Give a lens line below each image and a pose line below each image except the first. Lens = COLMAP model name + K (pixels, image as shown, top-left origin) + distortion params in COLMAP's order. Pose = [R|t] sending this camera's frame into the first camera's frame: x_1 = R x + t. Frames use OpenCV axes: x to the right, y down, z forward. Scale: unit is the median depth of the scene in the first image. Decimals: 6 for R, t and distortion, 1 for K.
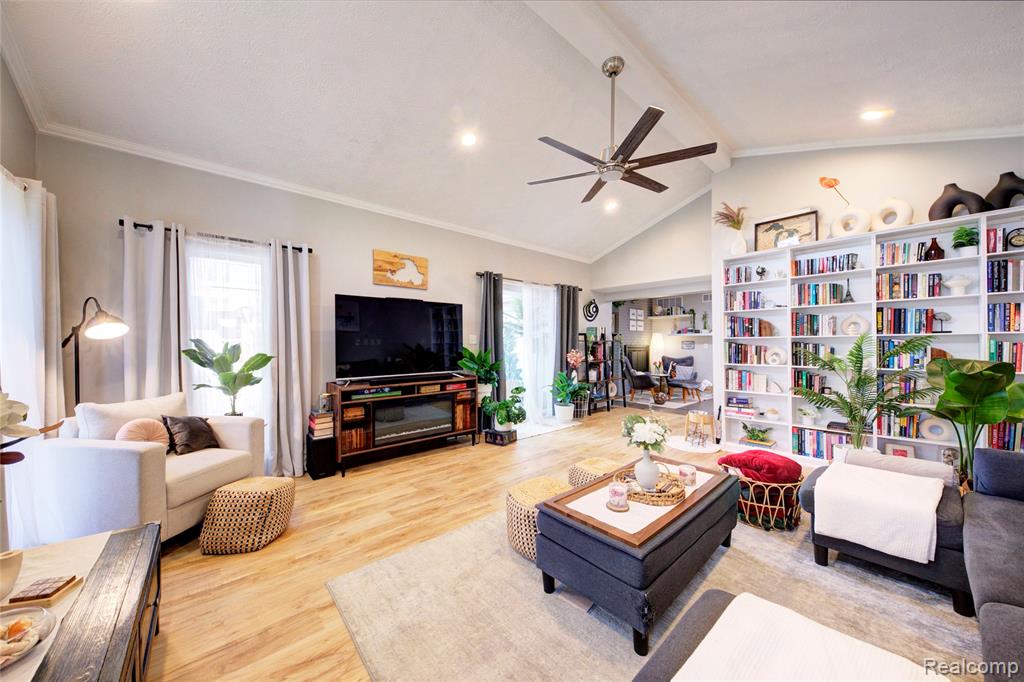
lens RADIAL K [[353.0, 0, 512.0], [0, 353.0, 341.0], [0, 0, 1]] dist [0.000806, -0.007598]
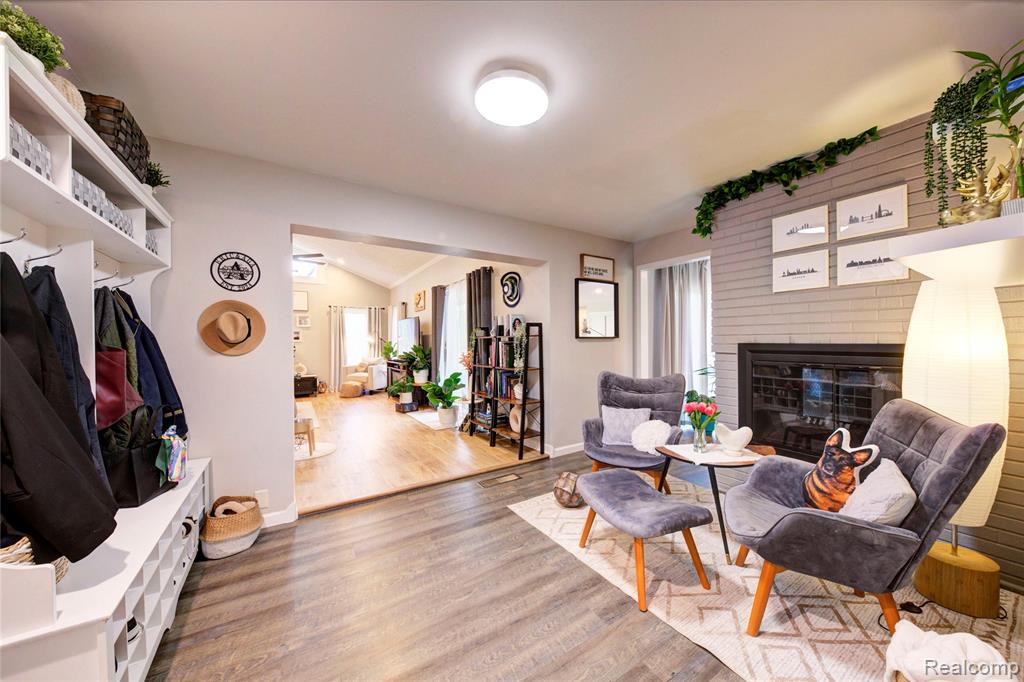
lens RADIAL K [[351.1, 0, 510.9], [0, 351.1, 344.5], [0, 0, 1]] dist [0.012455, -0.007761]
pose [[-0.146220, 0.005110, -0.989239, 1.410869], [0.013569, 0.999903, 0.003159, 0.018447], [0.989159, -0.012961, -0.146275, 1.794839]]
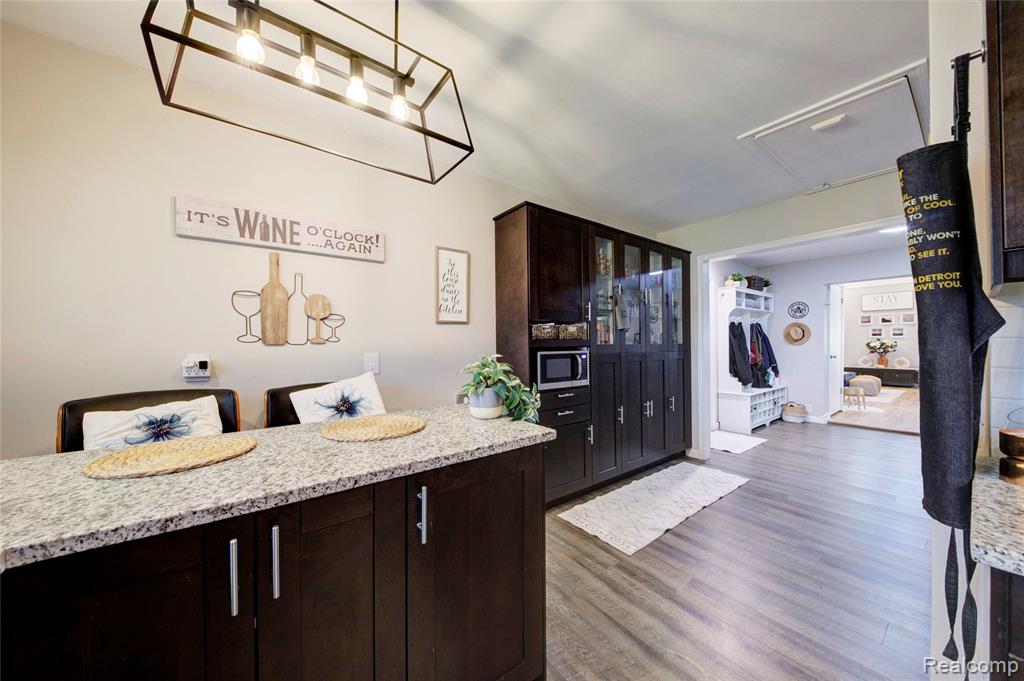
lens RADIAL K [[351.1, 0, 510.9], [0, 351.1, 344.0], [0, 0, 1]] dist [0.012455, -0.007761]
pose [[-0.998047, 0.007165, 0.062059, 1.955295], [0.006954, 0.999969, -0.003619, 0.024209], [-0.062083, -0.003181, -0.998066, 2.739079]]
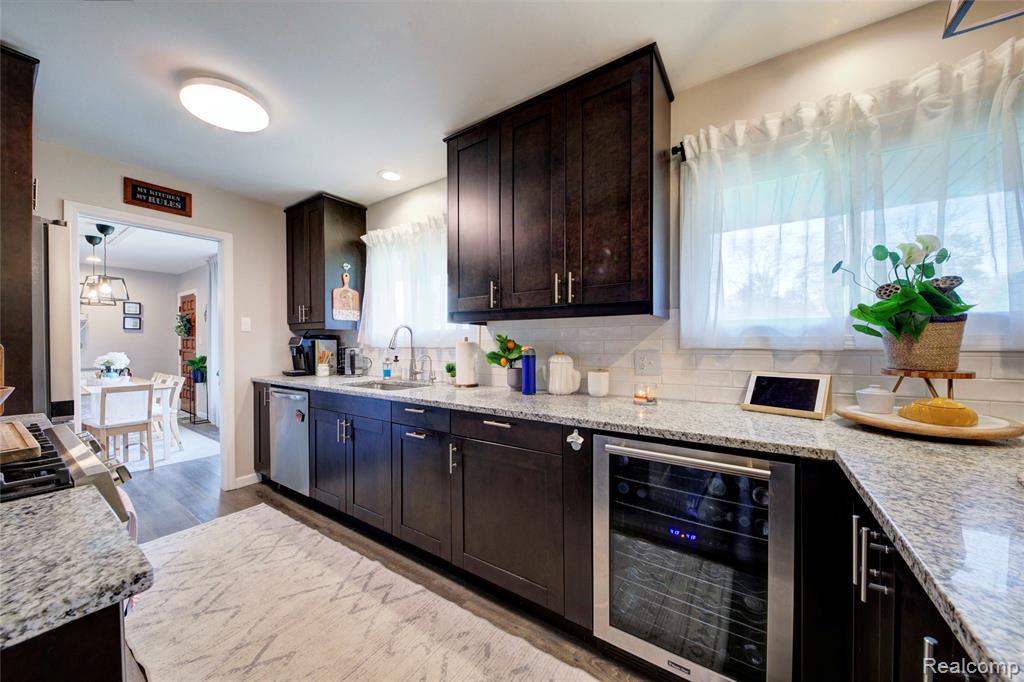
lens RADIAL K [[350.6, 0, 514.1], [0, 350.6, 345.1], [0, 0, 1]] dist [0.011236, -0.007642]
pose [[0.964177, -0.005812, 0.265197, 1.875747], [0.002404, 0.999910, 0.013175, 0.023690], [-0.265250, -0.012066, 0.964104, 2.447071]]
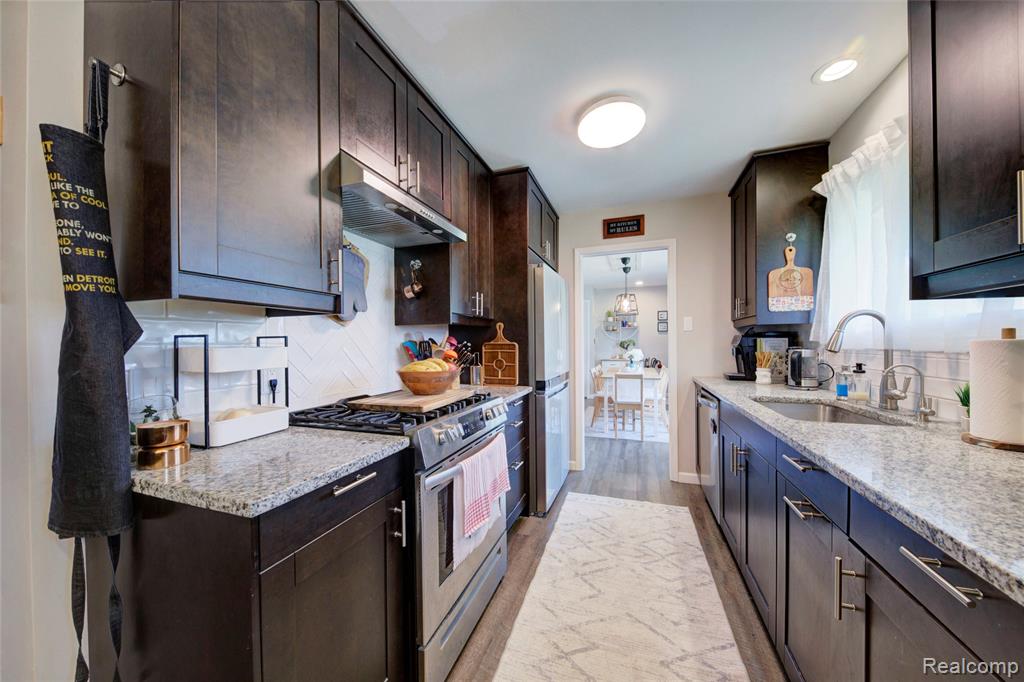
lens RADIAL K [[351.1, 0, 510.9], [0, 351.1, 344.5], [0, 0, 1]] dist [0.012455, -0.007761]
pose [[0.493159, -0.000686, -0.869939, 2.000671], [0.011756, 0.999914, 0.005876, 0.023619], [0.869860, -0.013125, 0.493124, 2.621110]]
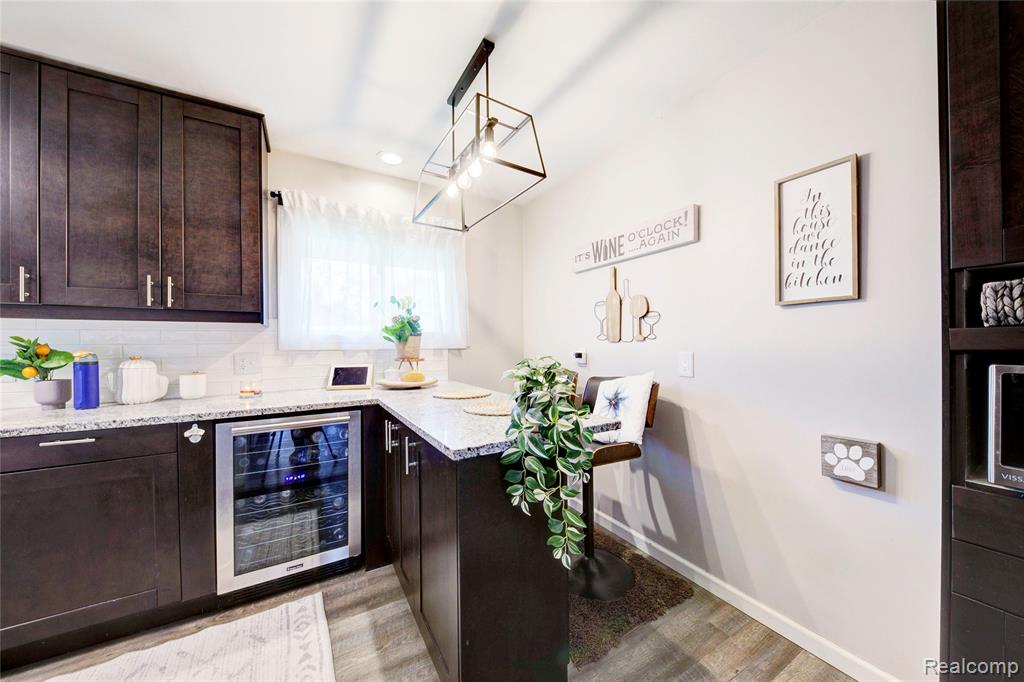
lens RADIAL K [[351.1, 0, 510.9], [0, 351.1, 344.5], [0, 0, 1]] dist [0.012455, -0.007761]
pose [[0.172890, -0.003157, 0.984936, 1.701495], [0.001312, 0.999995, 0.002975, 0.023406], [-0.984940, 0.000777, 0.172894, 2.353348]]
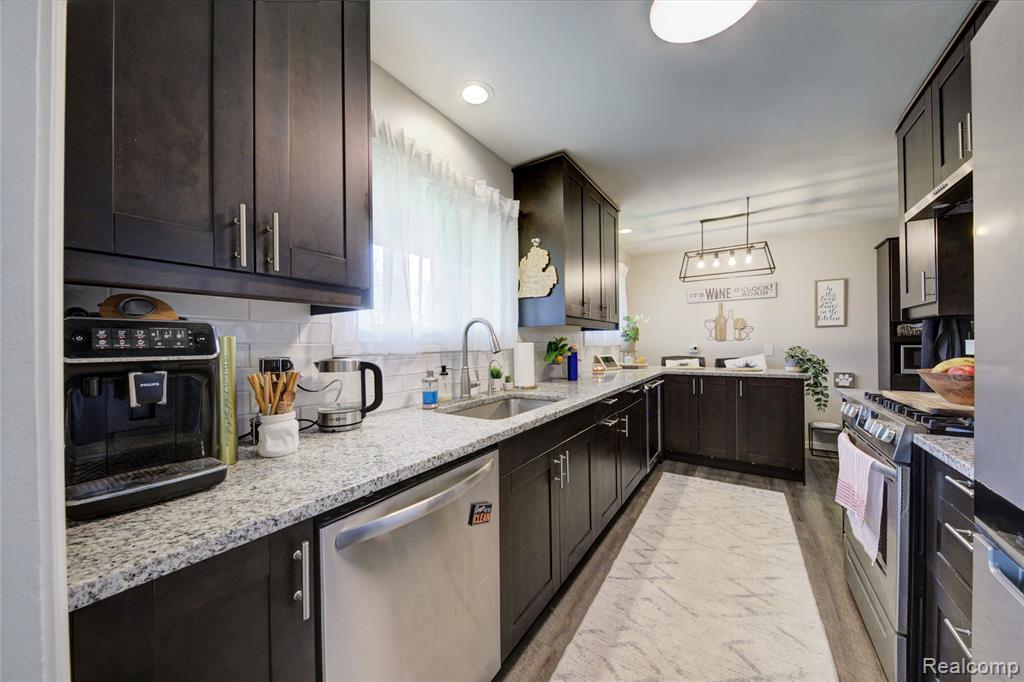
lens RADIAL K [[351.1, 0, 510.9], [0, 351.1, 344.5], [0, 0, 1]] dist [0.012455, -0.007761]
pose [[-0.264085, -0.000199, 0.964499, 1.377318], [0.005997, 0.999980, 0.001848, 0.026851], [-0.964481, 0.006272, -0.264079, 3.246412]]
